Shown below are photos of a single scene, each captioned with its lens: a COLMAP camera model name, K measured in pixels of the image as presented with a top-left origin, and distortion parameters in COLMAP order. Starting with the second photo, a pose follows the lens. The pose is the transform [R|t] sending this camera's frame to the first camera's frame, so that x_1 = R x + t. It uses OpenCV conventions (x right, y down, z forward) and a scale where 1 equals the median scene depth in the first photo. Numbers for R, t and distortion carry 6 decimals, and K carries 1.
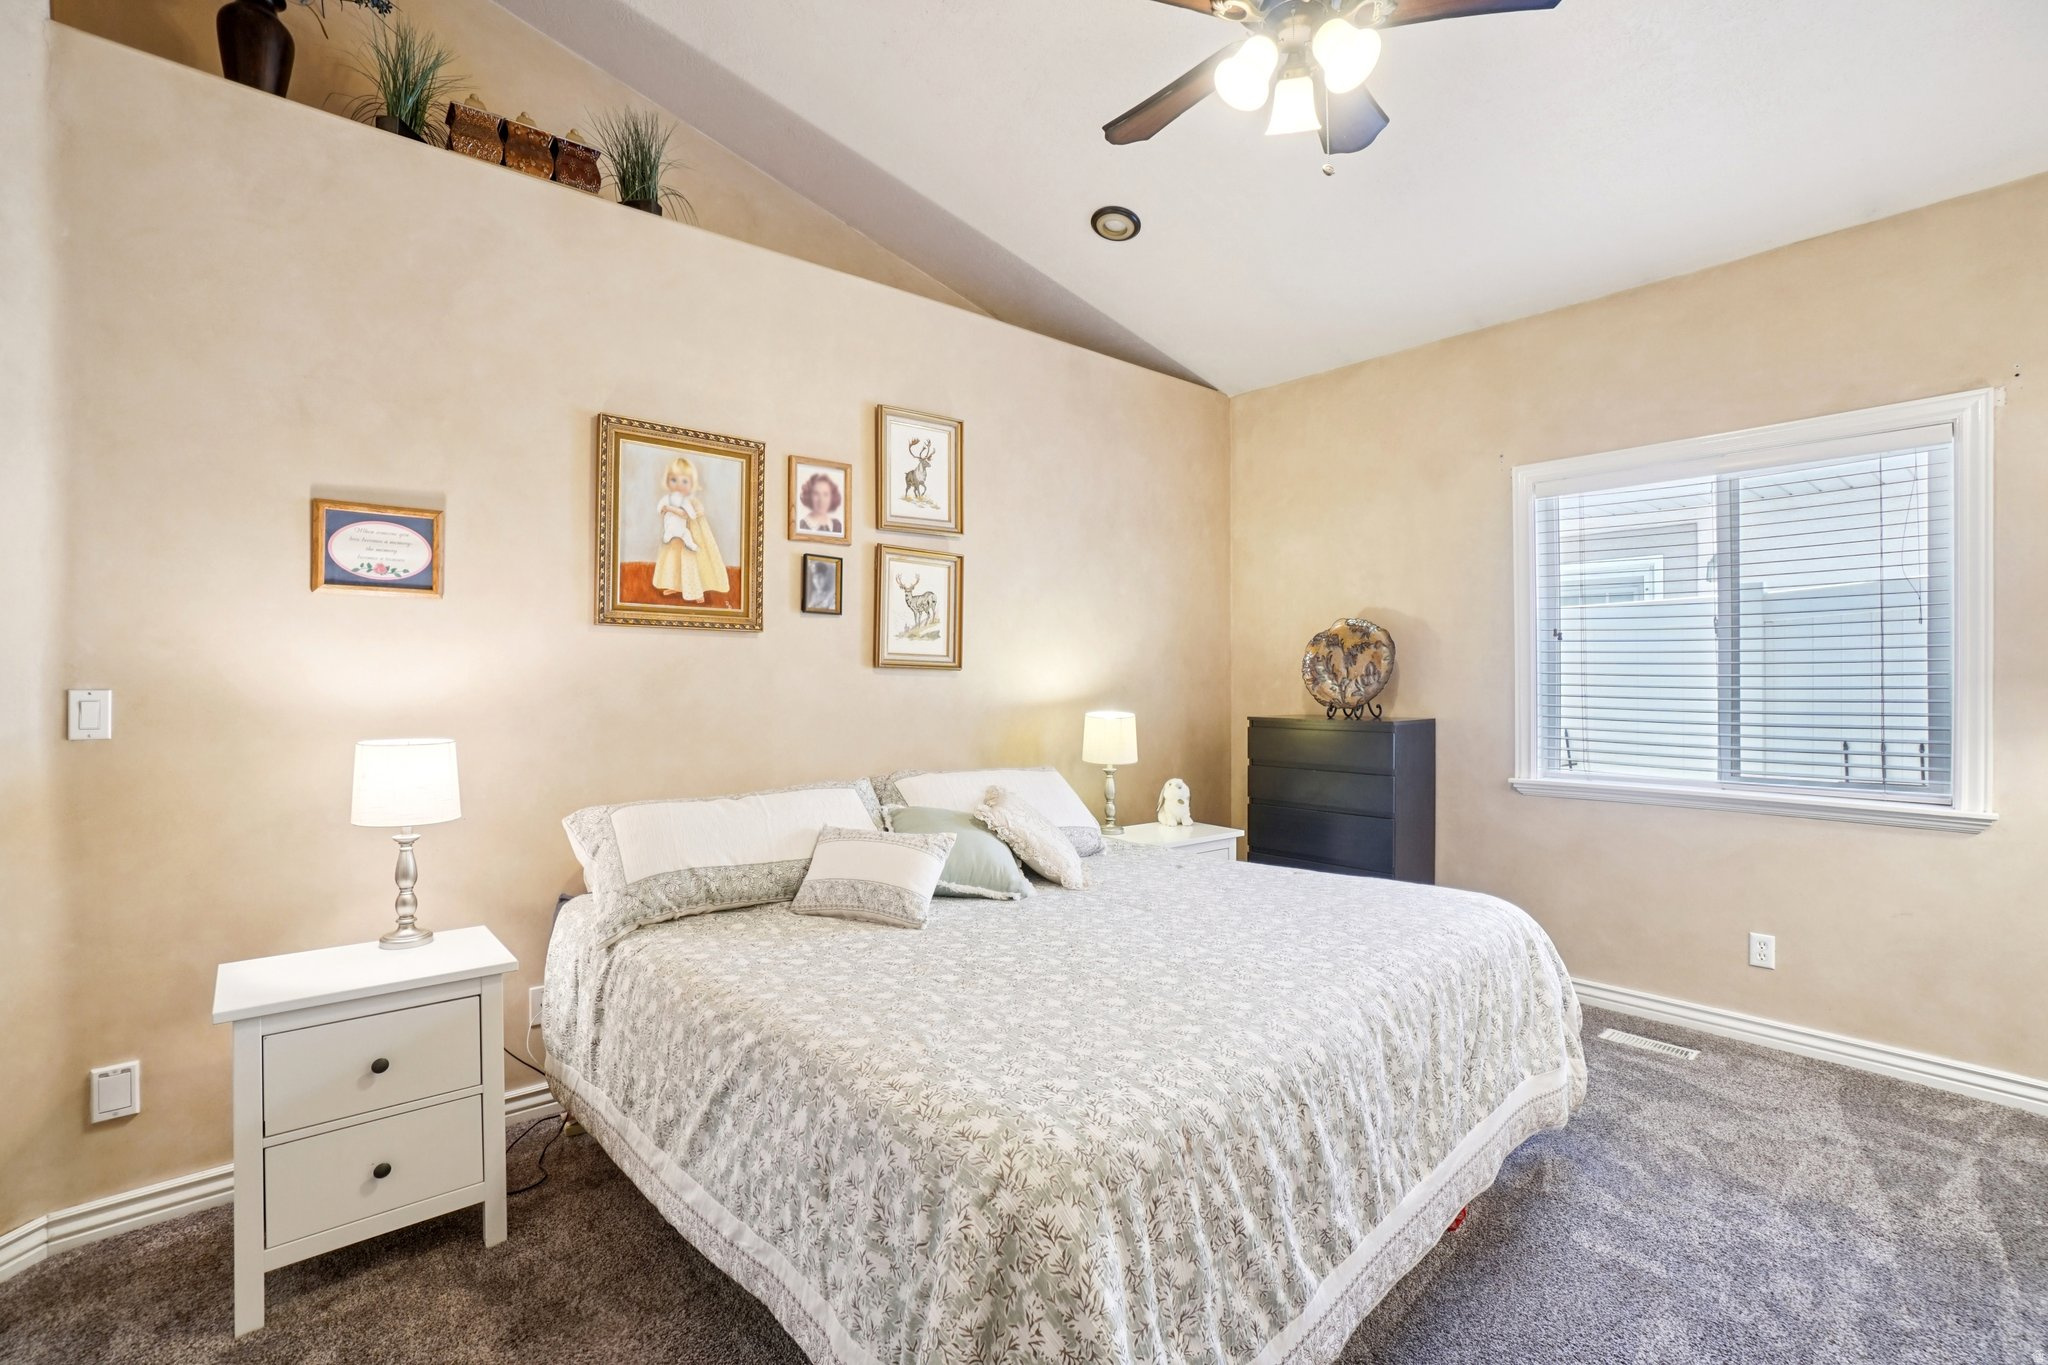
lens RADIAL K [[907.9, 0, 1012.9], [0, 907.9, 684.5], [0, 0, 1]] dist [-0.065155, 0.023630]
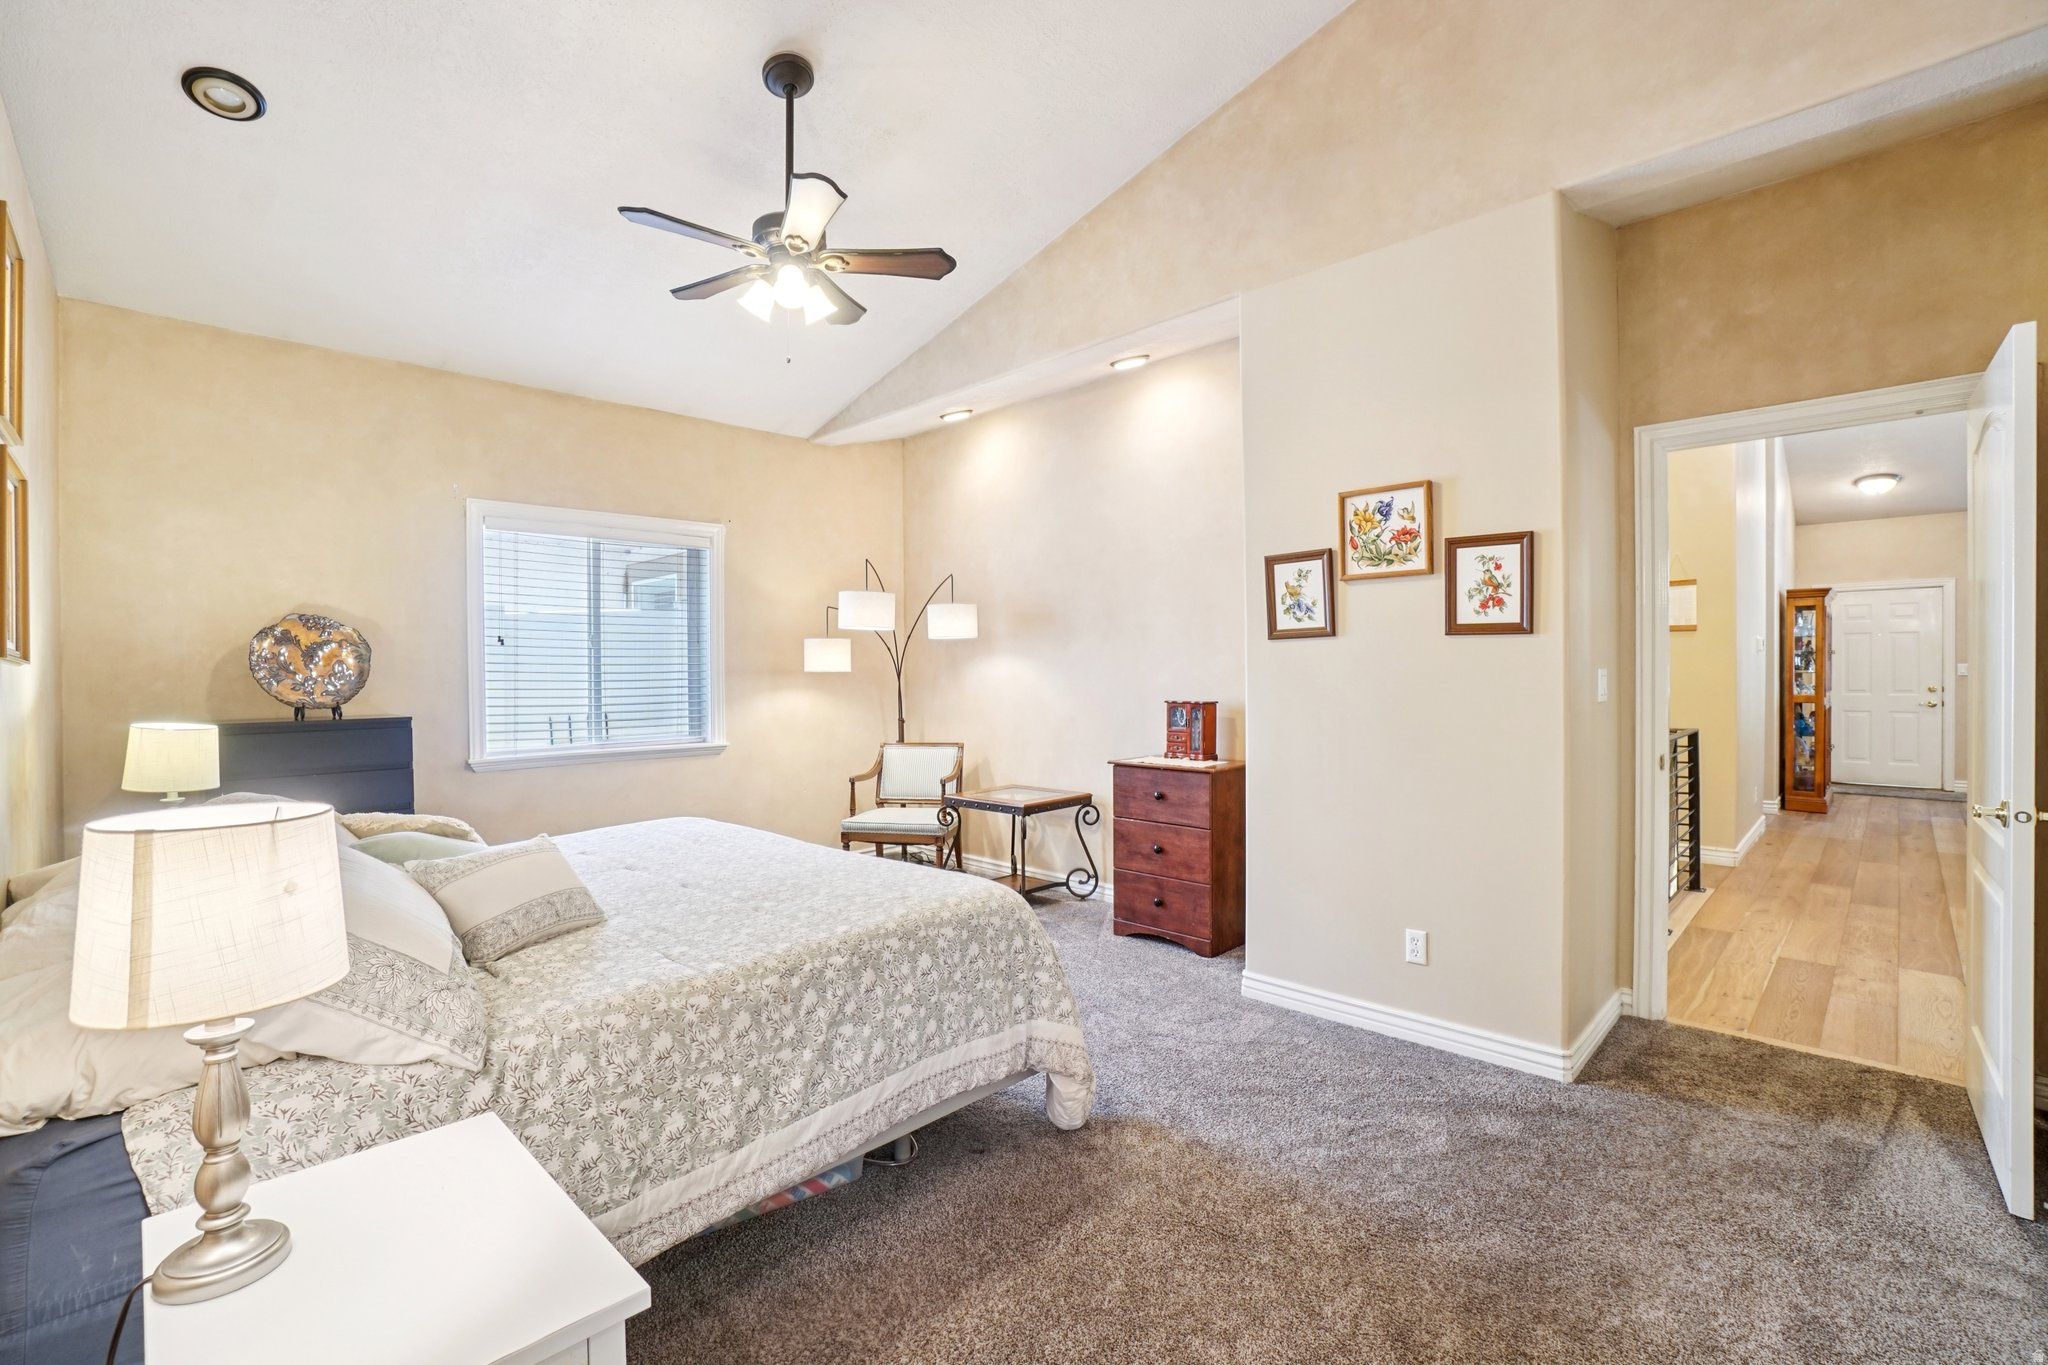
lens RADIAL K [[896.5, 0, 1019.5], [0, 896.5, 687.9], [0, 0, 1]] dist [-0.048038, 0.000412]
pose [[-0.090720, -0.015383, 0.995758, -2.350051], [0.017600, 0.999700, 0.017048, 0.007631], [-0.995721, 0.019072, -0.090422, 1.312217]]
